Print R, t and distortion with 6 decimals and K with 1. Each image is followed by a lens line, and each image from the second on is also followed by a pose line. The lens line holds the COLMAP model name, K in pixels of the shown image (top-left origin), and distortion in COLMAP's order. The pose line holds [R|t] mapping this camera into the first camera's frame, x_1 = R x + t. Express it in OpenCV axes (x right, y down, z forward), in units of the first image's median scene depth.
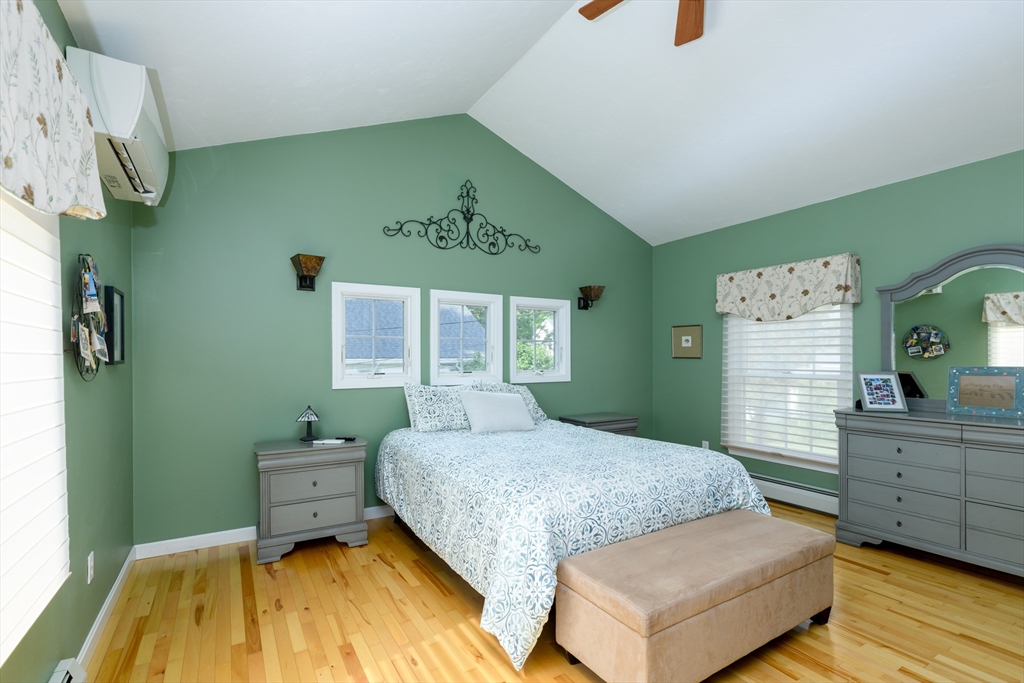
lens RADIAL K [[464.7, 0, 516.0], [0, 464.7, 342.6], [0, 0, 1]] dist [0.002608, -0.000149]
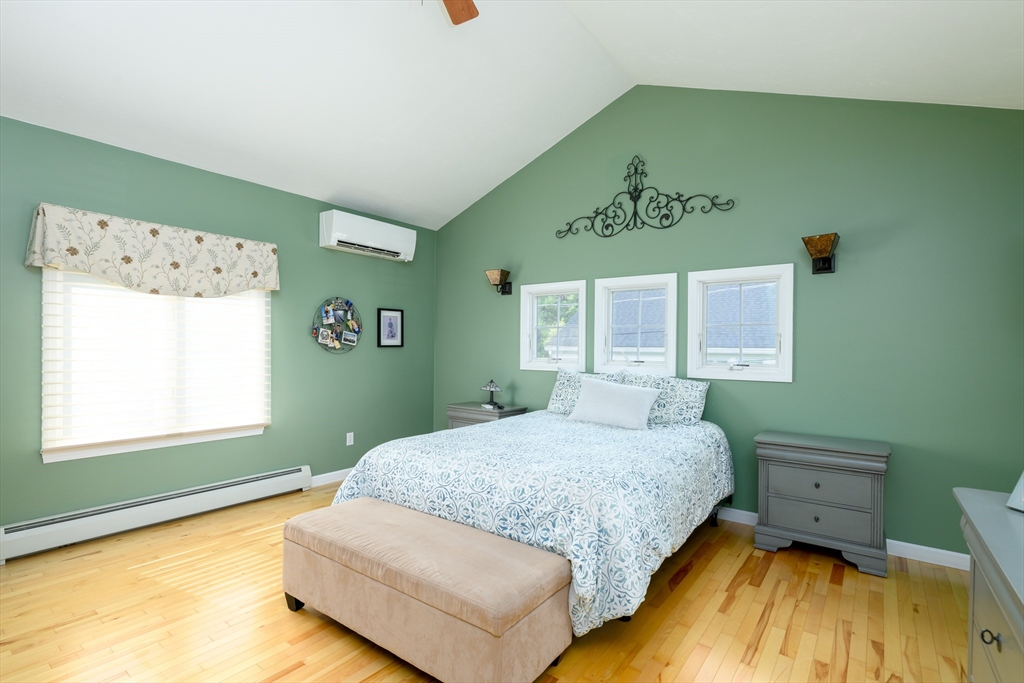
lens RADIAL K [[479.7, 0, 519.0], [0, 479.7, 346.1], [0, 0, 1]] dist [-0.038626, 0.000324]
pose [[0.381759, 0.003660, -0.924255, 0.693209], [0.022526, 0.999658, 0.013262, 0.014654], [0.923987, -0.025883, 0.381546, 0.408918]]
